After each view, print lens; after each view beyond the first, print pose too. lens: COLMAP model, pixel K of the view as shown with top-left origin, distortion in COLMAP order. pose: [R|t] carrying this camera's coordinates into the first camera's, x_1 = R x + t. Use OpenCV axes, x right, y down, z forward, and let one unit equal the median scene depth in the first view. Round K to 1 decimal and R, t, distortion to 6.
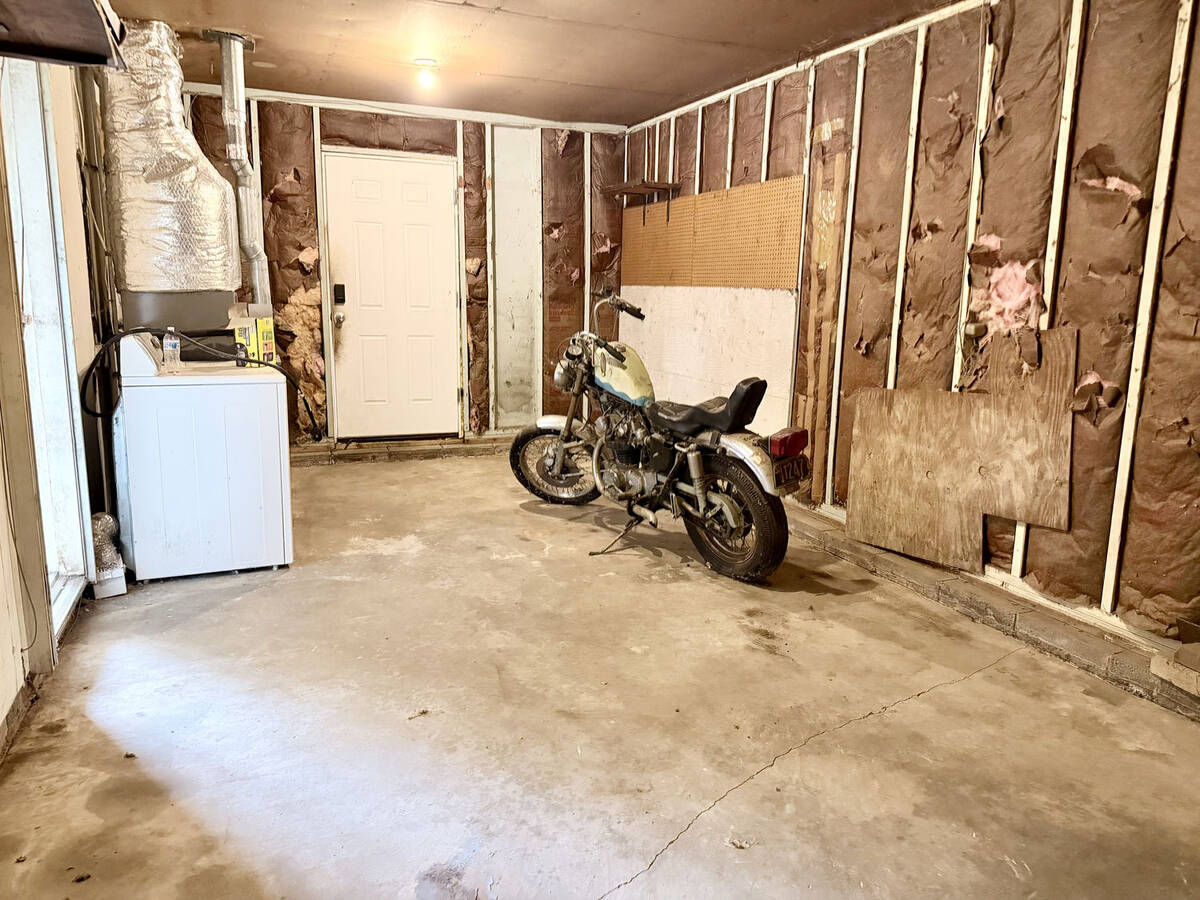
lens RADIAL K [[855.9, 0, 598.1], [0, 855.9, 452.3], [0, 0, 1]] dist [0.065215, -0.078641]
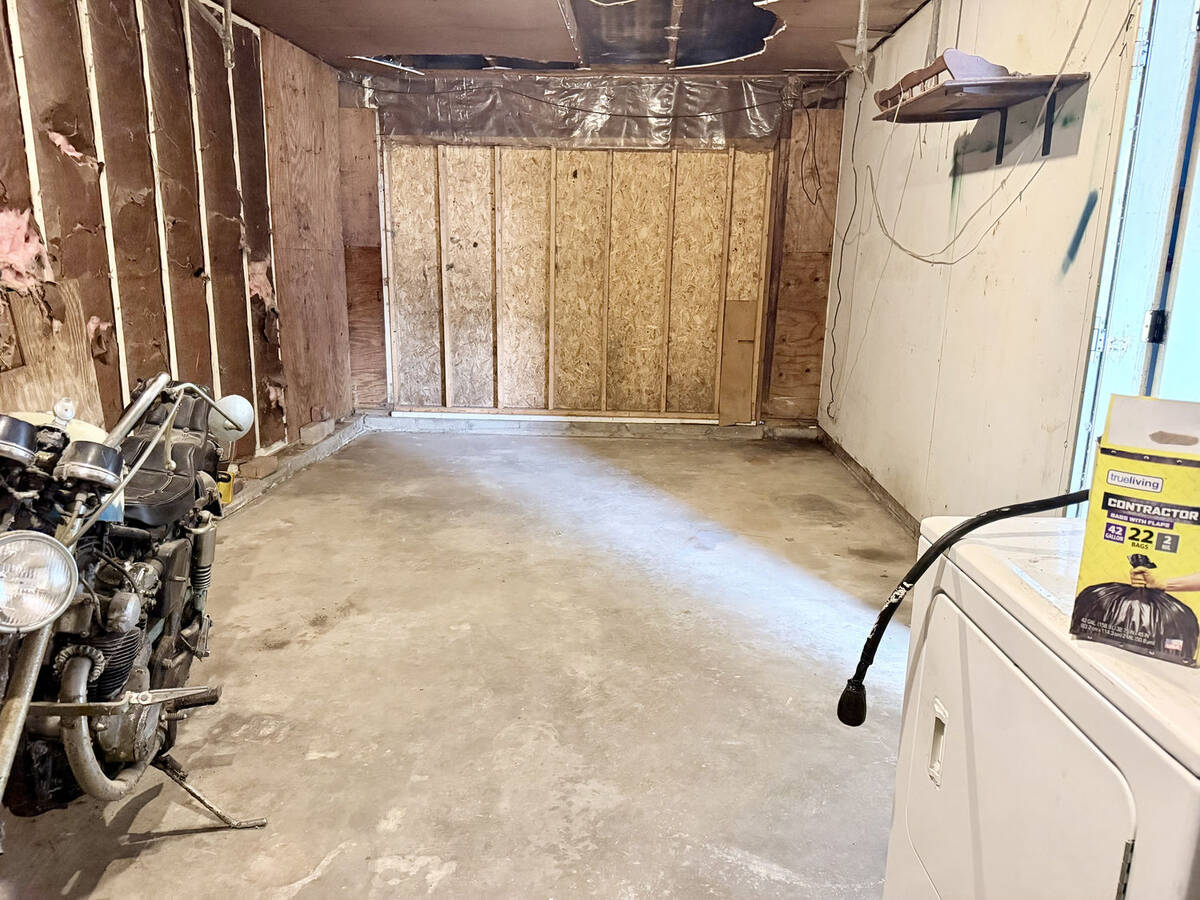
lens RADIAL K [[855.9, 0, 597.7], [0, 855.9, 446.2], [0, 0, 1]] dist [0.065215, -0.078641]
pose [[-0.904656, -0.128511, 0.406304, -0.440022], [0.047484, 0.917108, 0.395800, -0.323810], [-0.423489, 0.377356, -0.823565, 1.578773]]
